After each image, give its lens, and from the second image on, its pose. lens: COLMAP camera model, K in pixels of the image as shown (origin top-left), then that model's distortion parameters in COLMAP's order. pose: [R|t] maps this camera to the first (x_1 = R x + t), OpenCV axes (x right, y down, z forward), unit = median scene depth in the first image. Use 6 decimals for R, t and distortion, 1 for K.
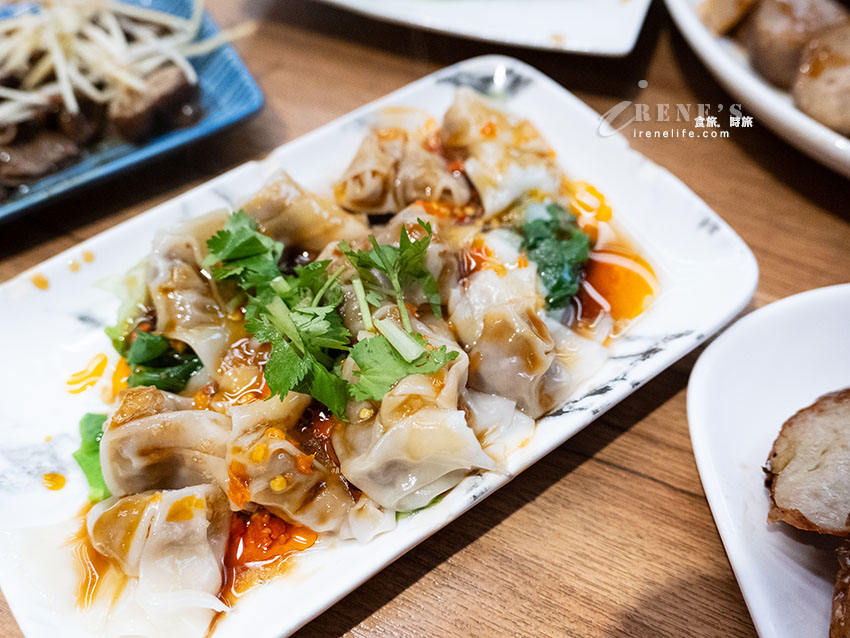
lens RADIAL K [[788.8, 0, 431.6], [0, 788.8, 319.0], [0, 0, 1]] dist [-0.007025, 0.000000]
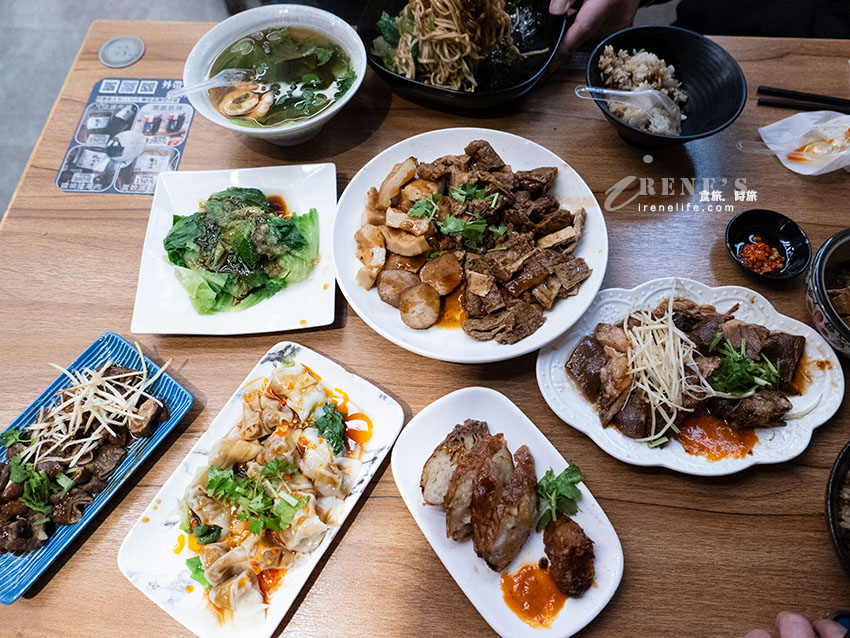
lens RADIAL K [[613.2, 0, 418.0], [0, 613.2, 318.9], [0, 0, 1]] dist [0.000758, 0.009985]
pose [[0.921060, -0.359157, 0.150517, 0.272253], [0.333157, 0.926870, 0.172967, -0.757089], [-0.201632, -0.109167, 0.973359, -1.130756]]
